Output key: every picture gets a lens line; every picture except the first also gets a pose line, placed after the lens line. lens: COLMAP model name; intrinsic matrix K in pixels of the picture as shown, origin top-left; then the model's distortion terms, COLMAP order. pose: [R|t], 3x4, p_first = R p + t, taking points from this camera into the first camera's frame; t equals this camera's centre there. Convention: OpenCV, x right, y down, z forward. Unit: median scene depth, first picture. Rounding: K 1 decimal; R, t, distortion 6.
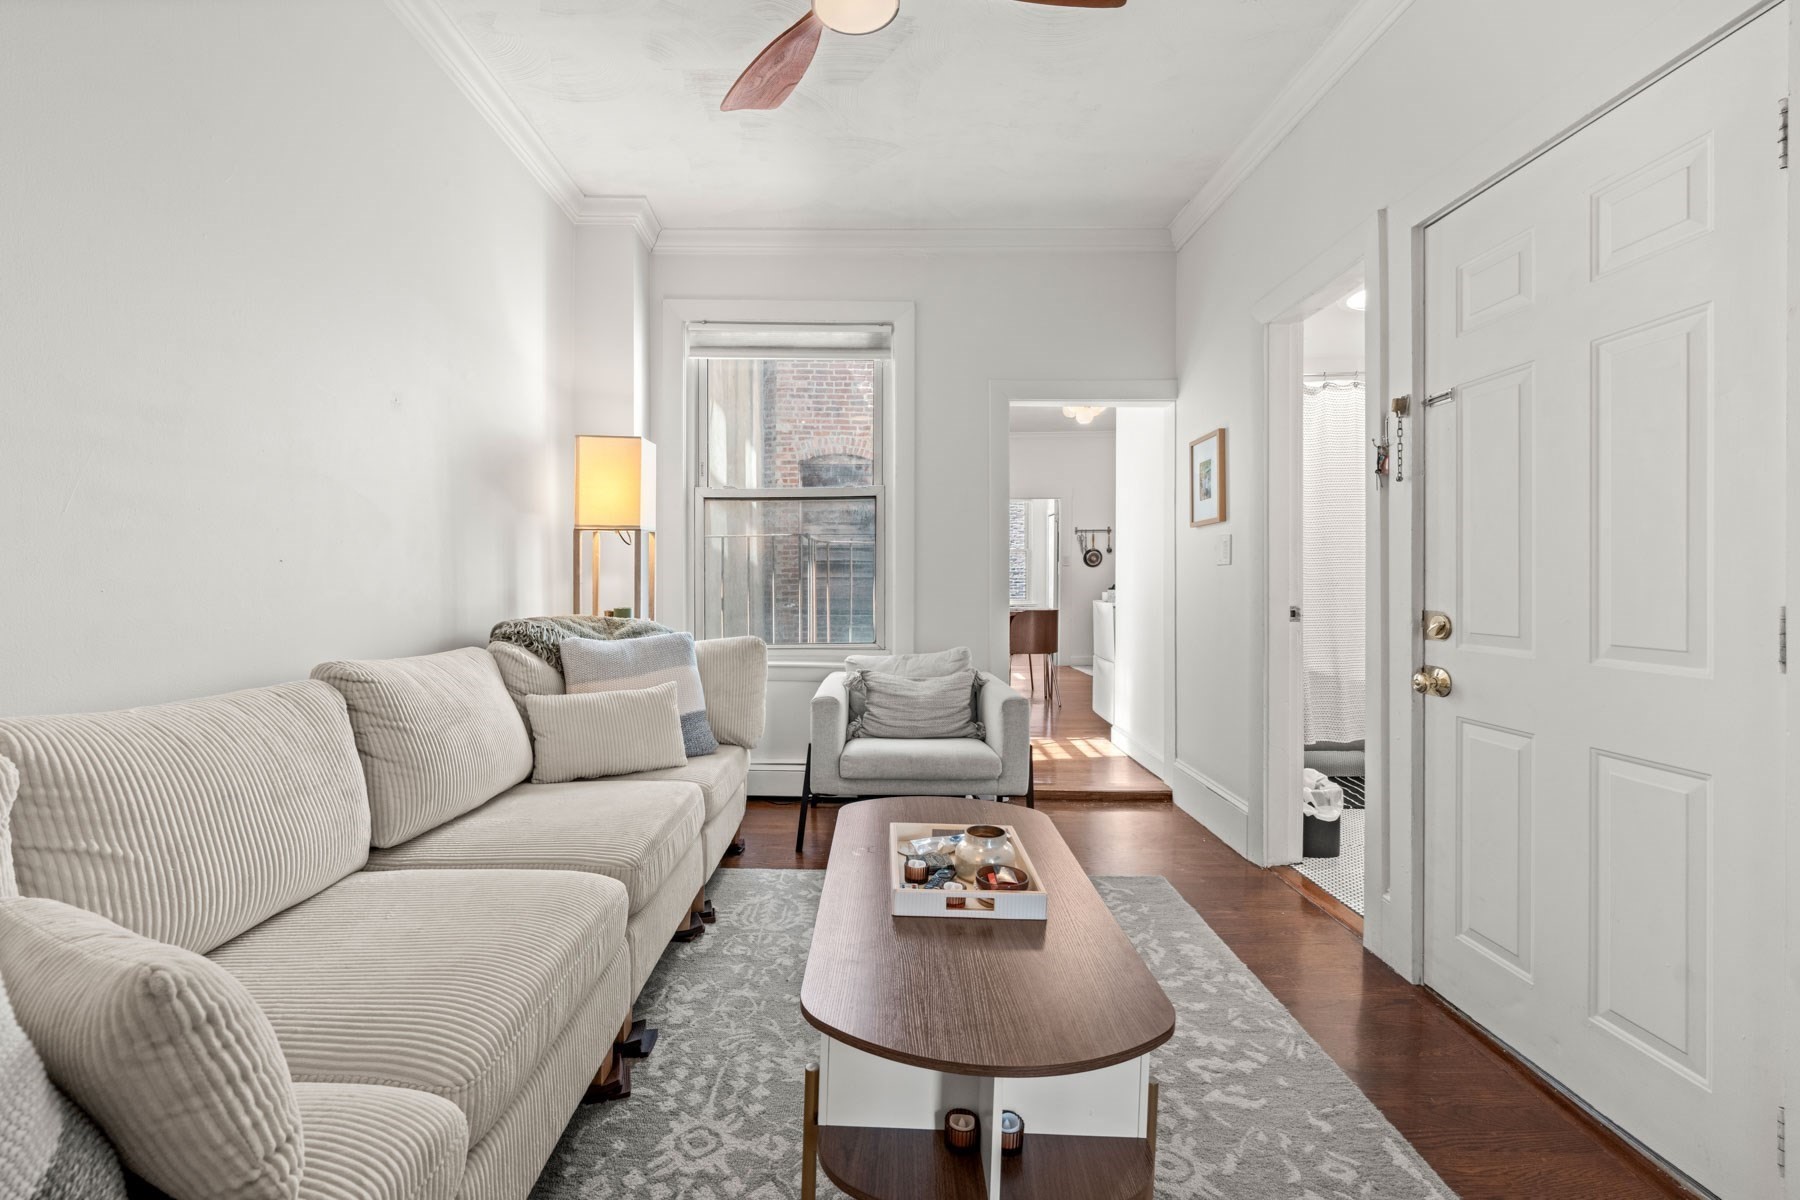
lens RADIAL K [[770.2, 0, 860.8], [0, 770.2, 591.7], [0, 0, 1]] dist [0.000719, -0.000172]
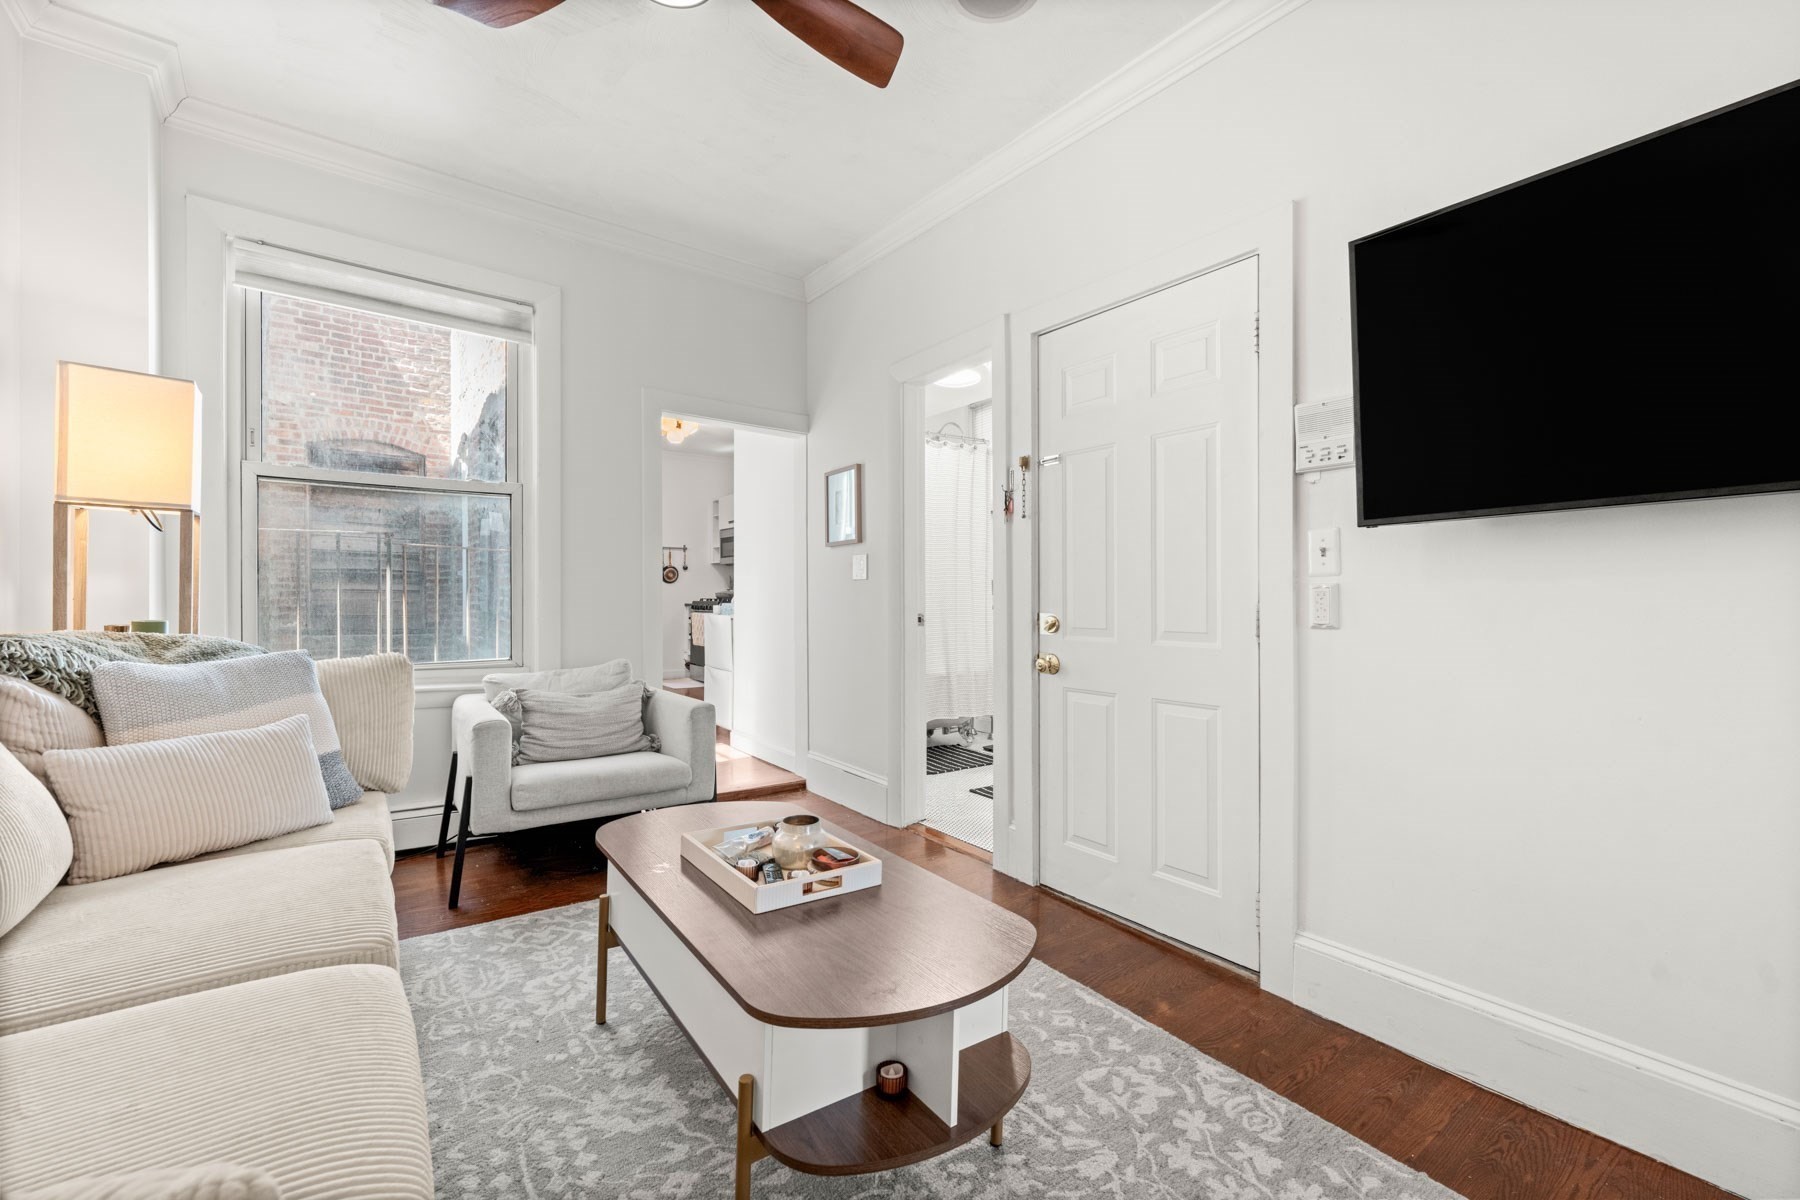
lens RADIAL K [[749.8, 0, 897.6], [0, 749.8, 607.2], [0, 0, 1]] dist [0.001841, -0.000332]
pose [[0.800793, 0.001252, 0.598940, -0.224455], [0.000989, 0.999994, -0.003414, 0.014939], [-0.598941, 0.003326, 0.800786, 0.062848]]
